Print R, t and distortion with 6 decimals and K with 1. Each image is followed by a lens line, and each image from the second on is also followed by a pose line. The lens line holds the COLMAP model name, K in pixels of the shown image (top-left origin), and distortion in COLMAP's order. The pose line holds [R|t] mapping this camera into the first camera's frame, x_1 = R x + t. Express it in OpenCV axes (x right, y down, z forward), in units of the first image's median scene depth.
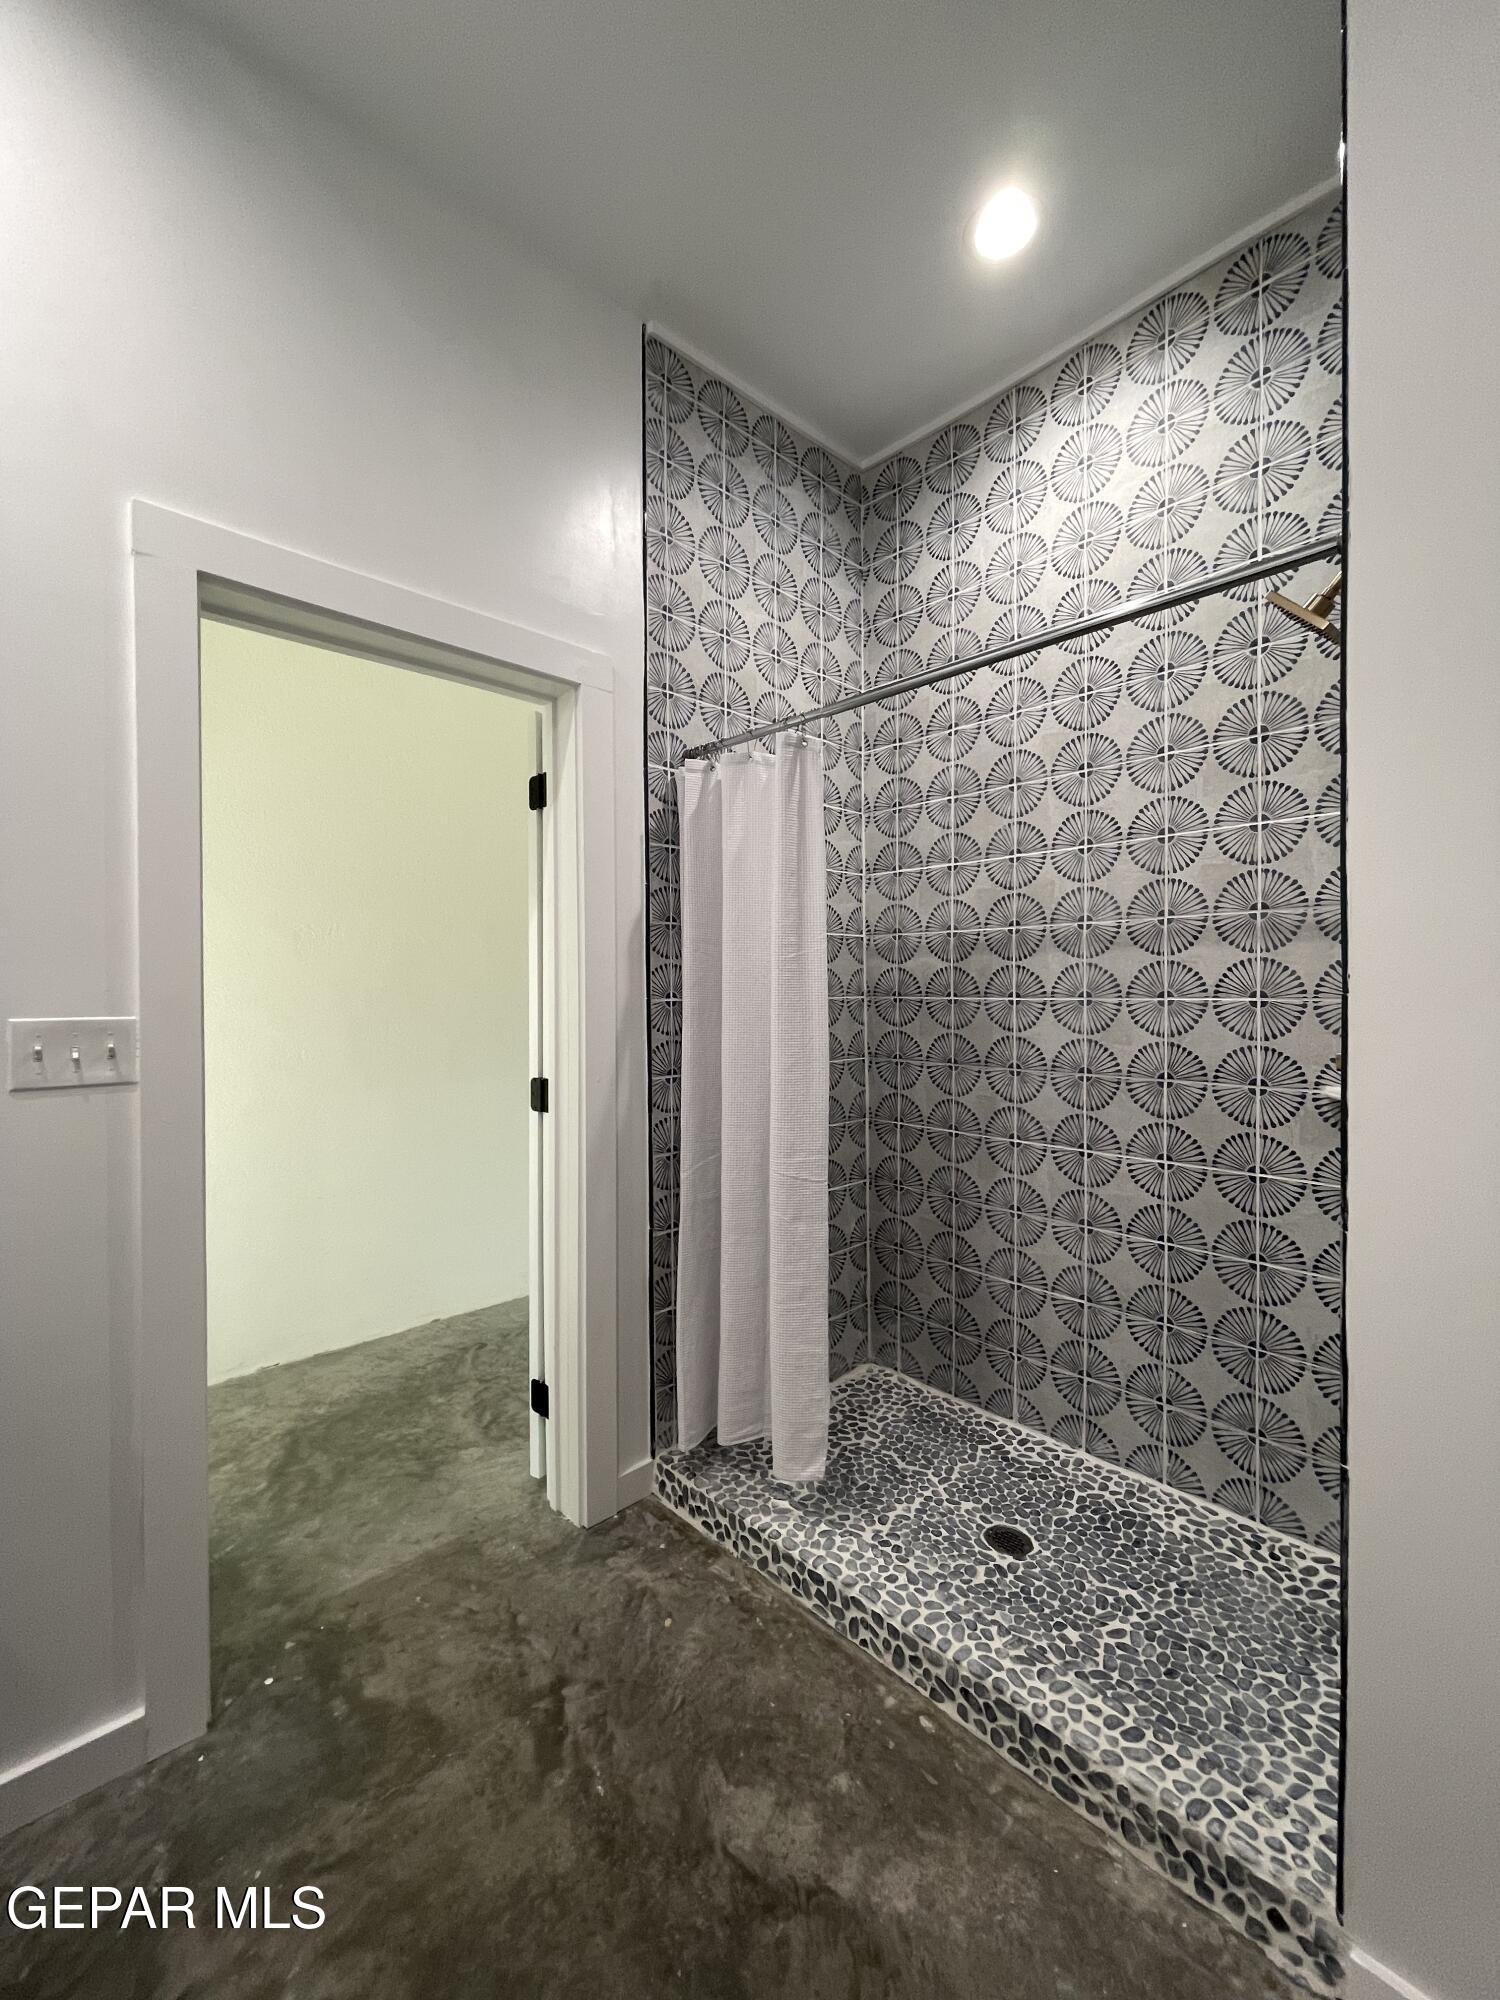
lens RADIAL K [[808.4, 0, 746.2], [0, 808.4, 998.2], [0, 0, 1]] dist [-0.002479, -0.000018]
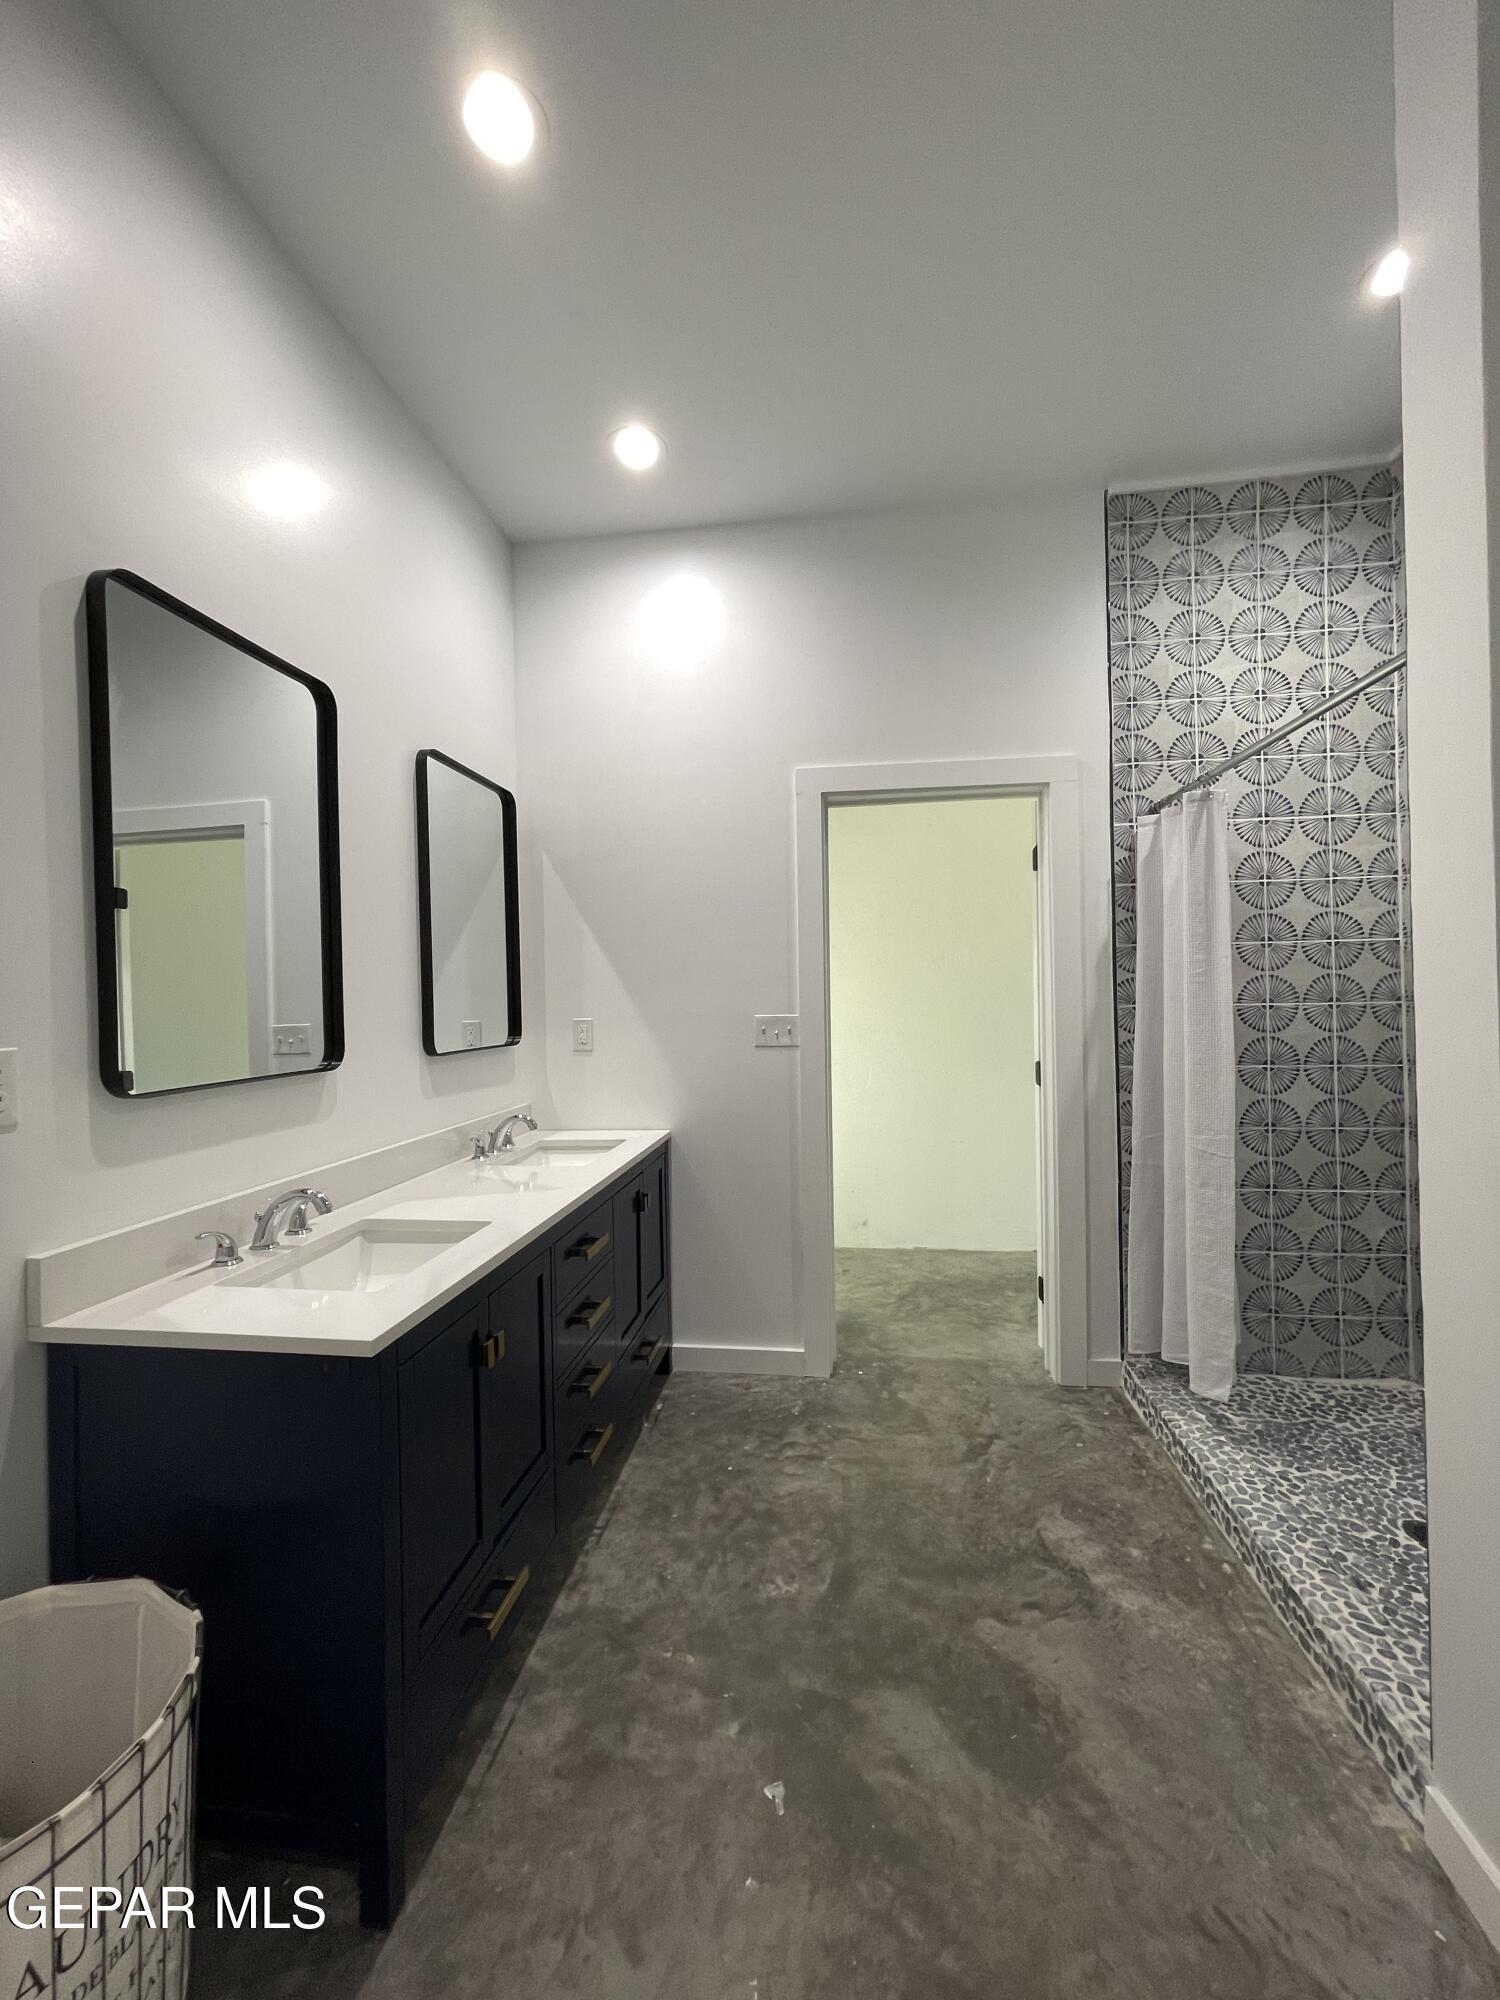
lens RADIAL K [[808.4, 0, 750.7], [0, 808.4, 1001.2], [0, 0, 1]] dist [-0.002479, -0.000018]
pose [[0.639745, -0.000834, -0.768587, 0.567576], [0.004500, 0.999986, 0.002661, -0.012577], [0.768574, -0.005161, 0.639740, -0.318418]]
